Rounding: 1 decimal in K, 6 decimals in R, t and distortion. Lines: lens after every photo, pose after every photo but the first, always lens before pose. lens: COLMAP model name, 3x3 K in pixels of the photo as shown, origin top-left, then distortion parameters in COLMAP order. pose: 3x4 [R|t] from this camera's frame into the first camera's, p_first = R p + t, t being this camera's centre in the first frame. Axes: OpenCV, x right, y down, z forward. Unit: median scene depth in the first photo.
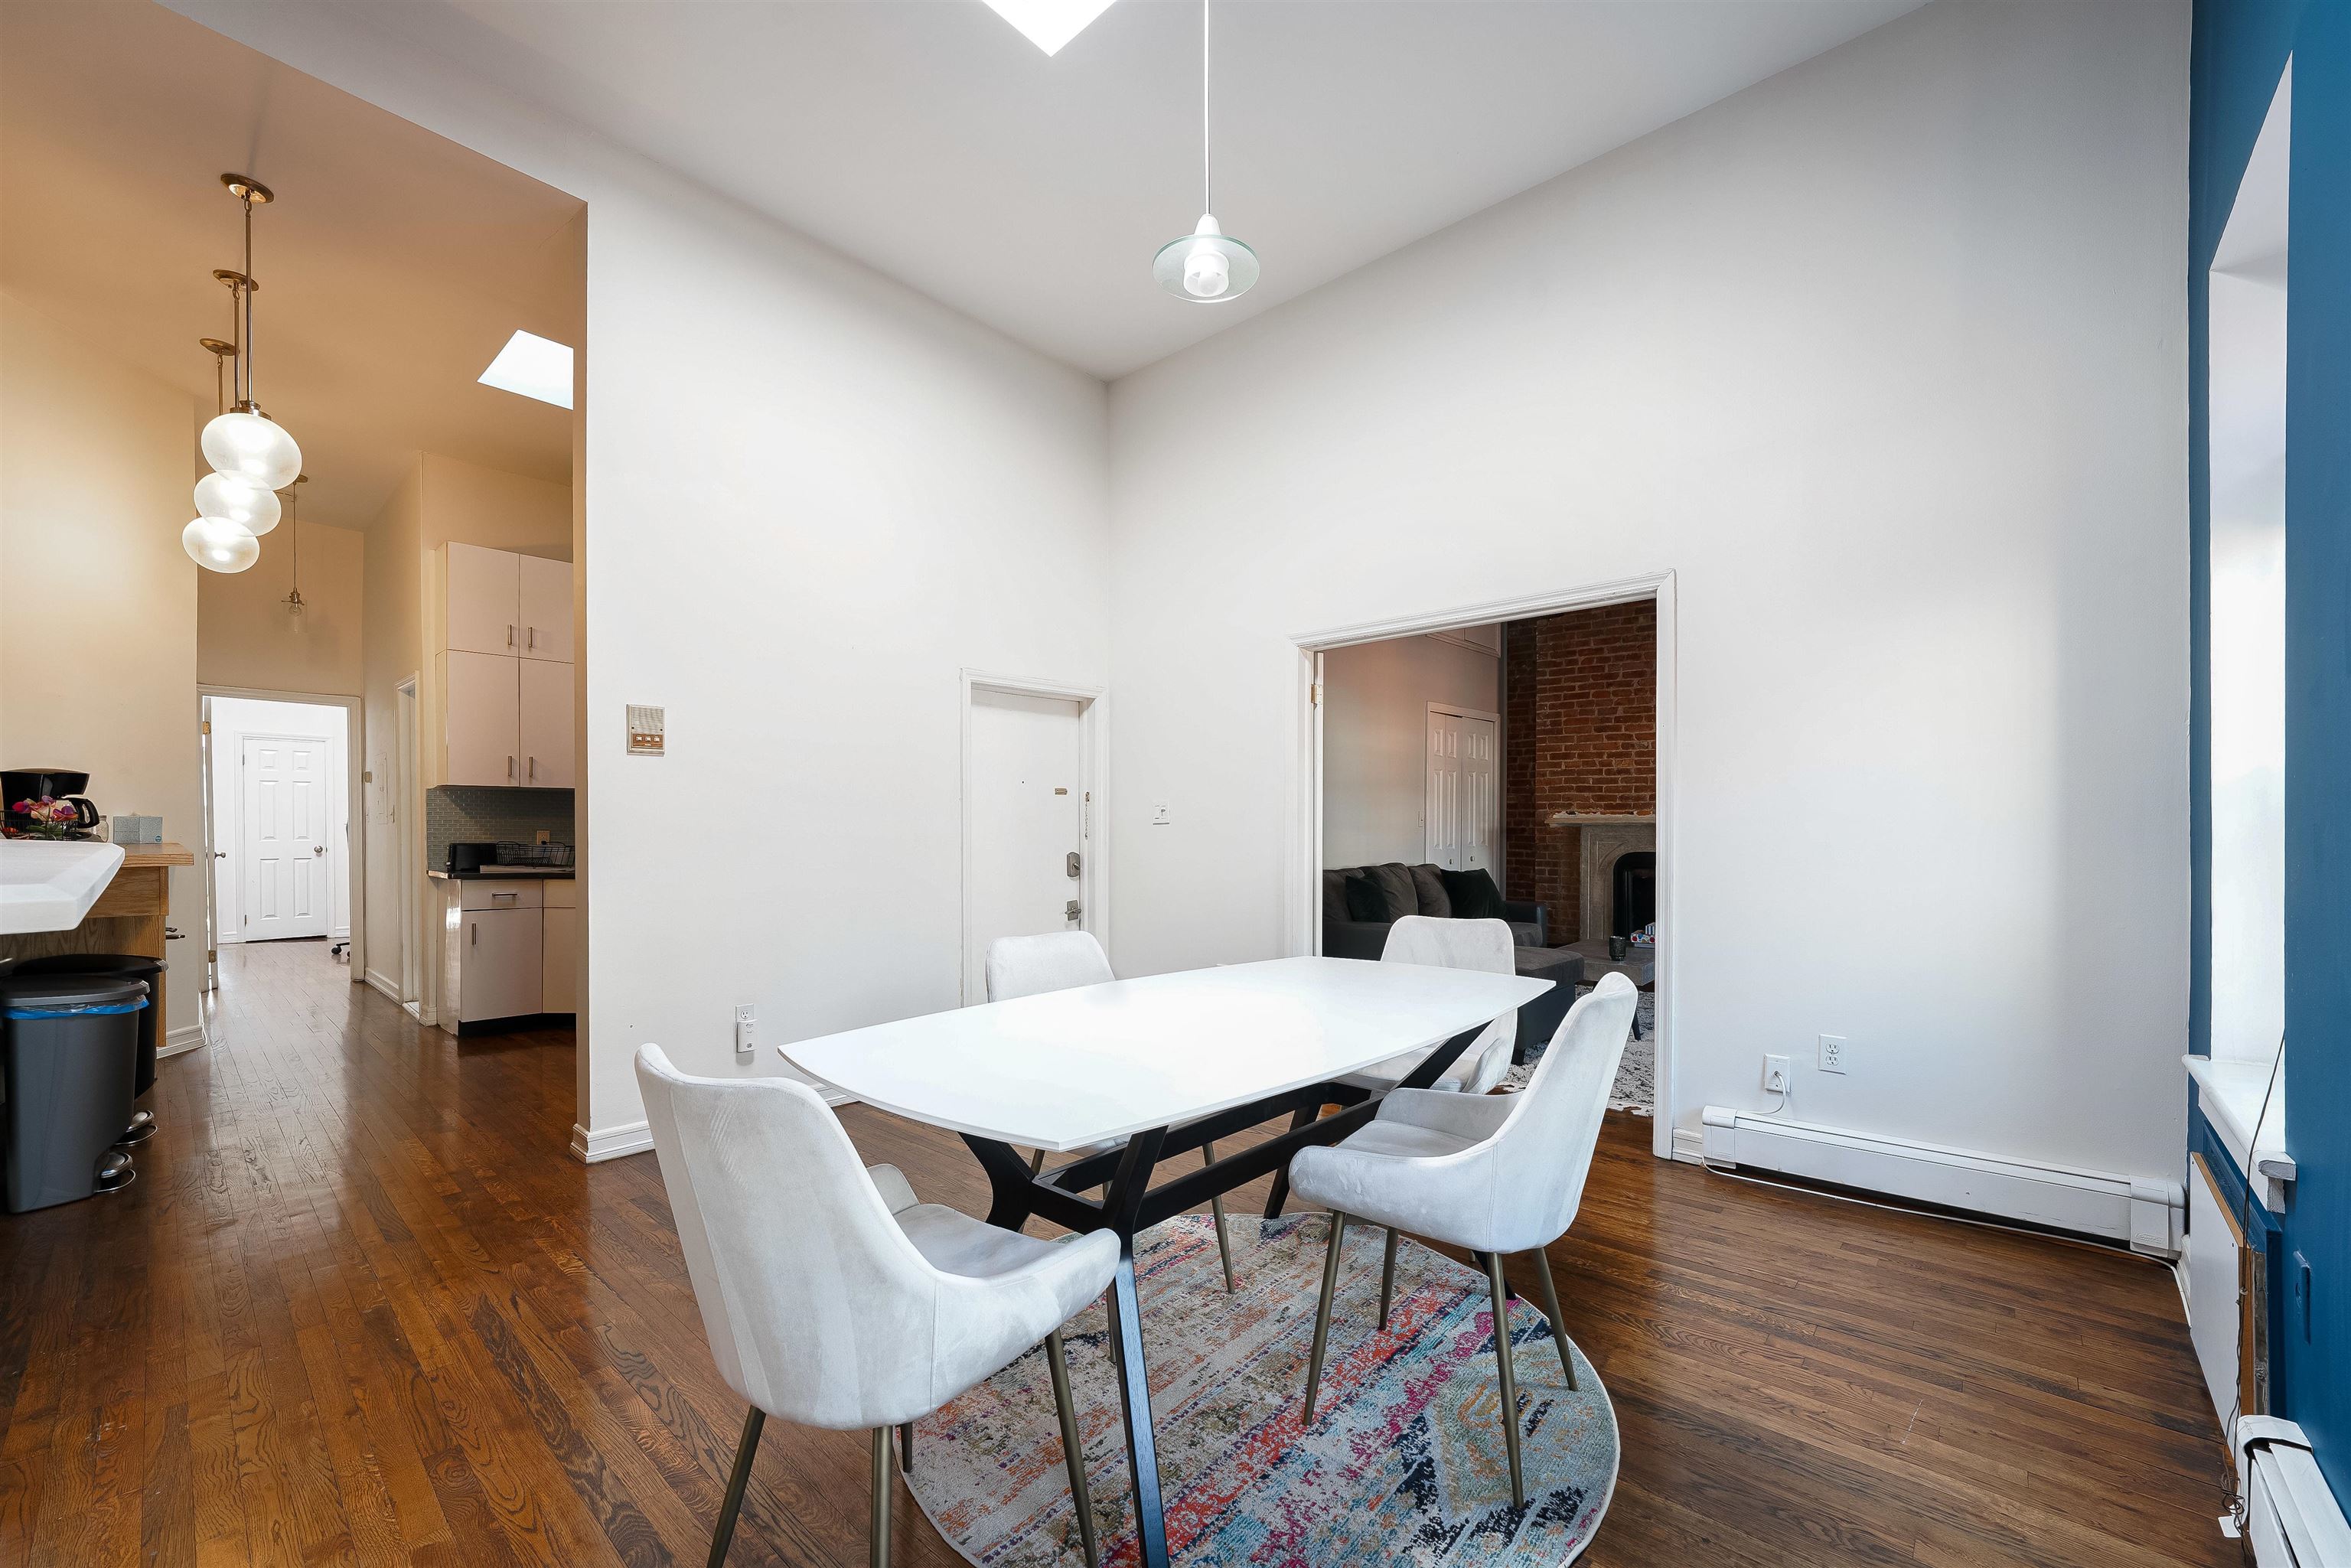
lens RADIAL K [[951.6, 0, 1167.7], [0, 951.6, 833.5], [0, 0, 1]] dist [-0.015066, 0.002809]
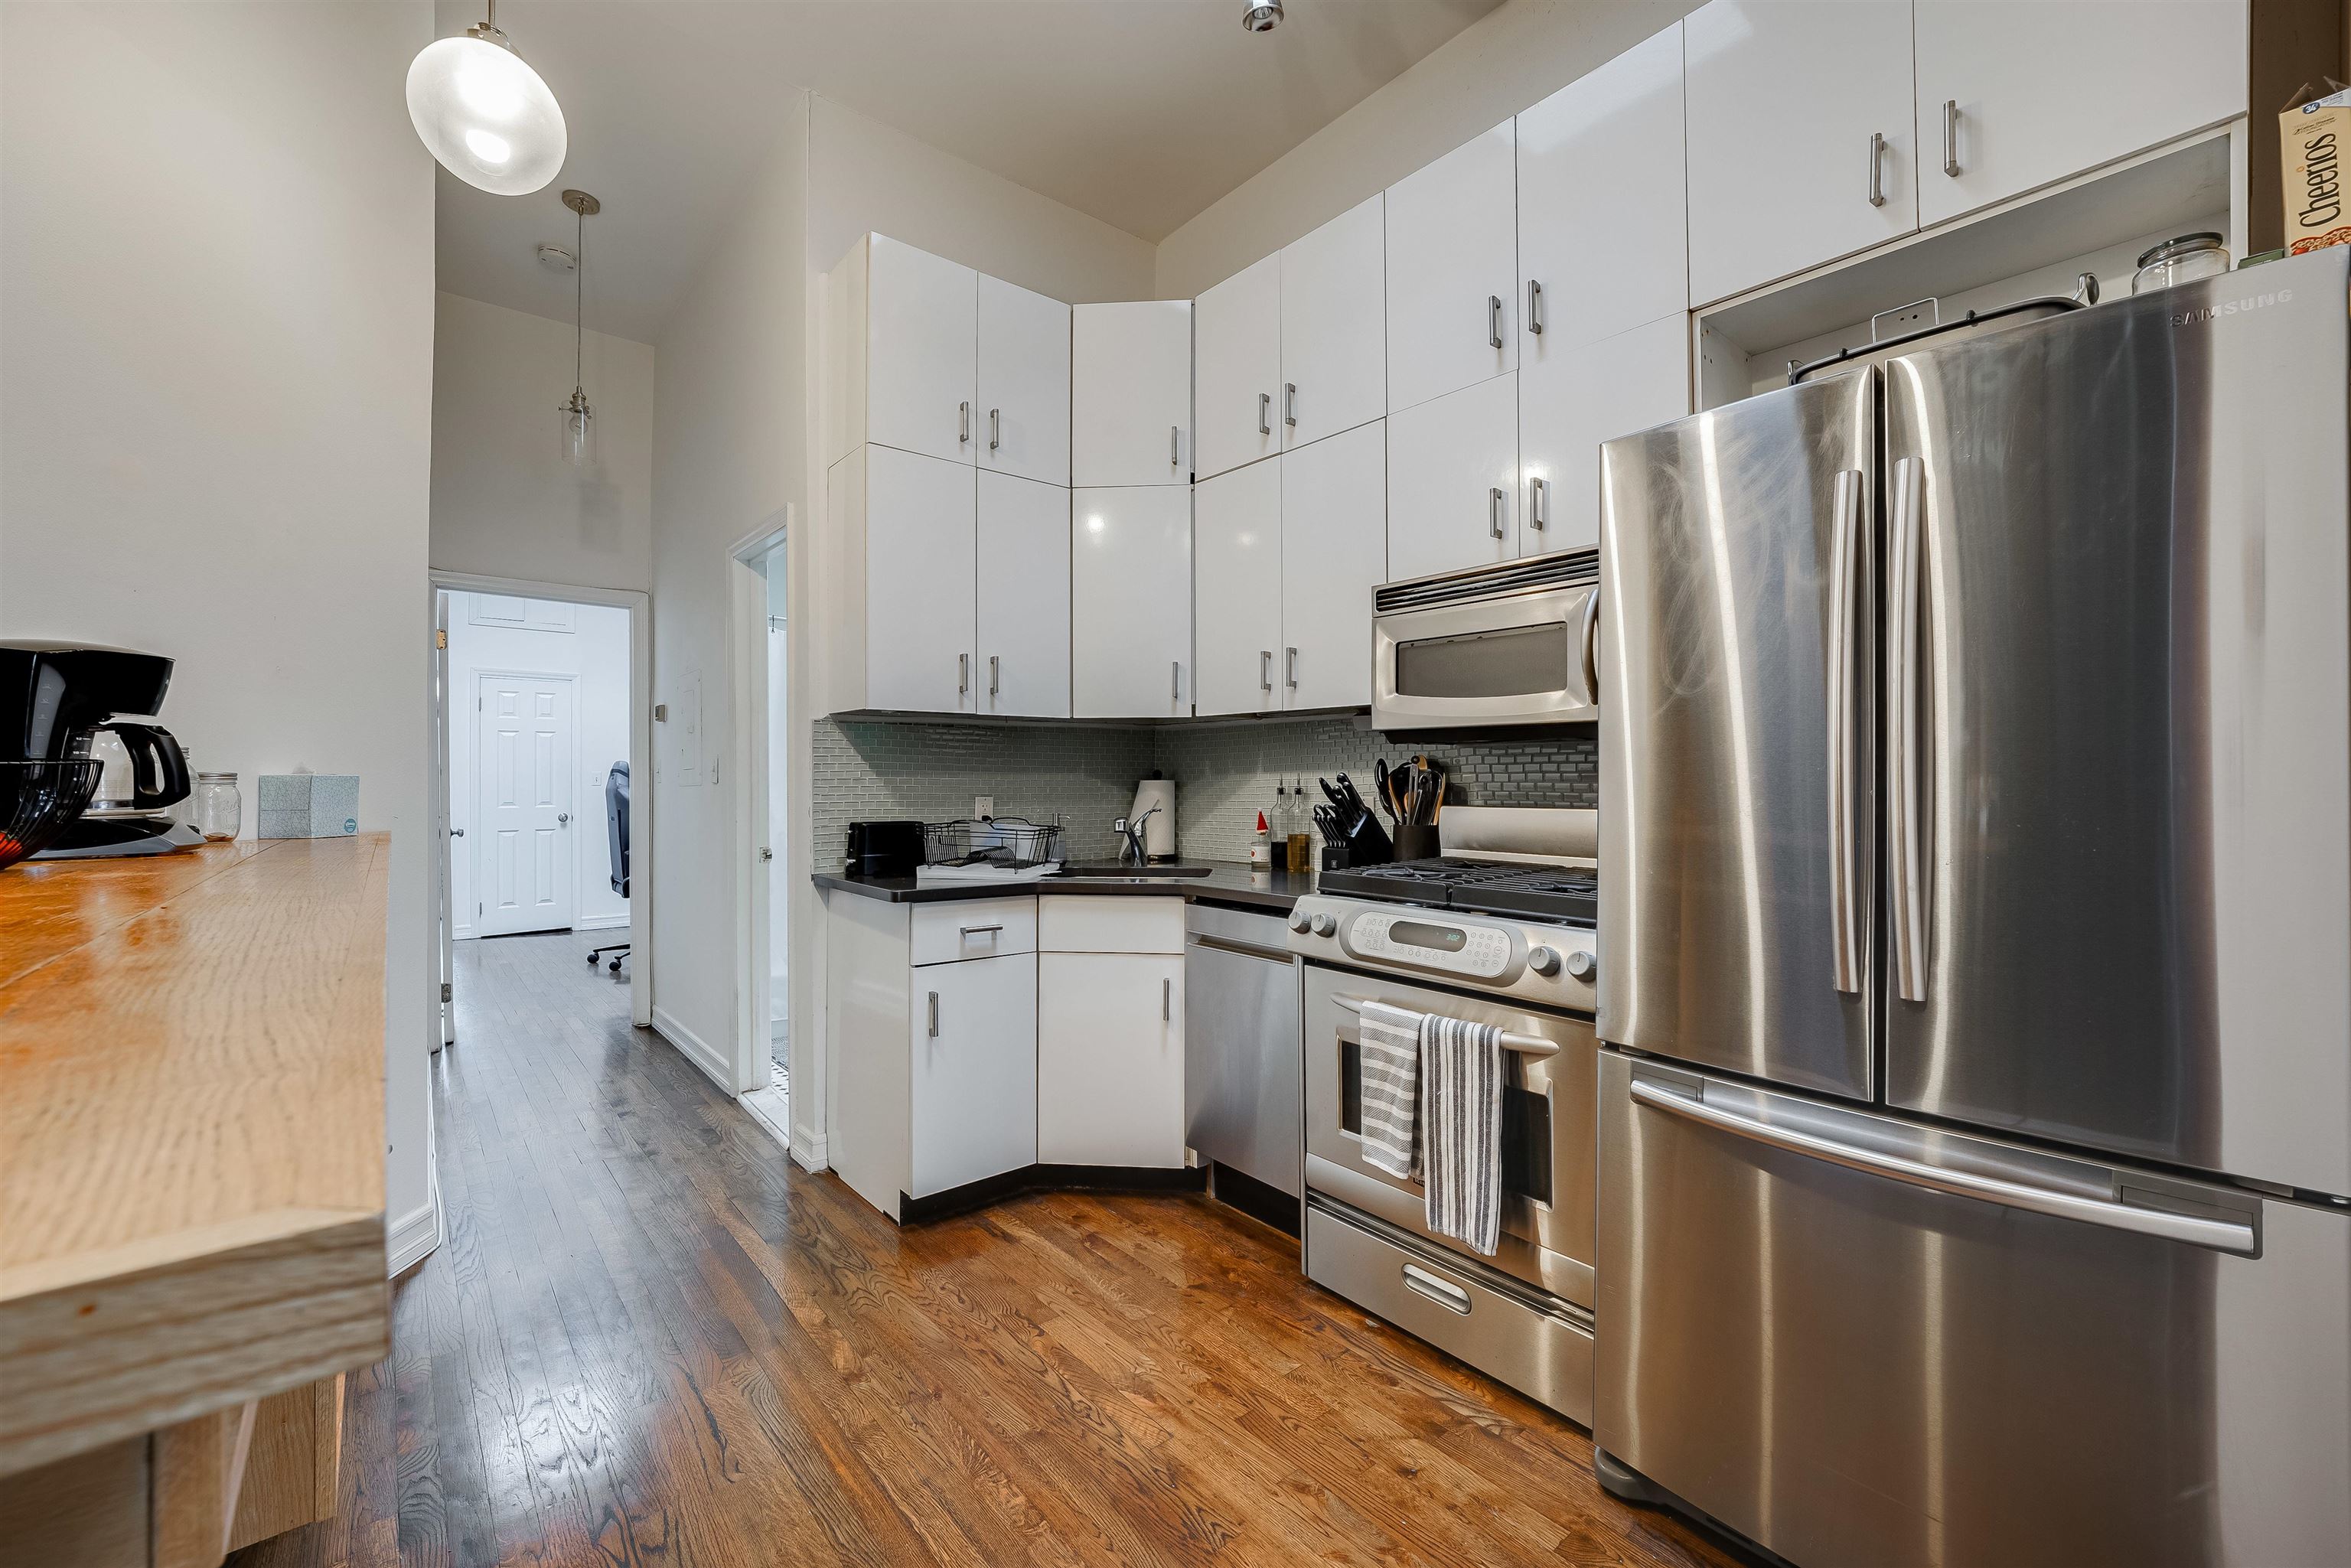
lens RADIAL K [[947.2, 0, 1141.6], [0, 947.2, 769.5], [0, 0, 1]] dist [-0.015378, 0.003363]
pose [[0.988384, -0.008400, -0.151745, -0.496528], [0.005369, 0.999778, -0.020372, -0.007786], [0.151883, 0.019321, 0.988210, 0.481026]]
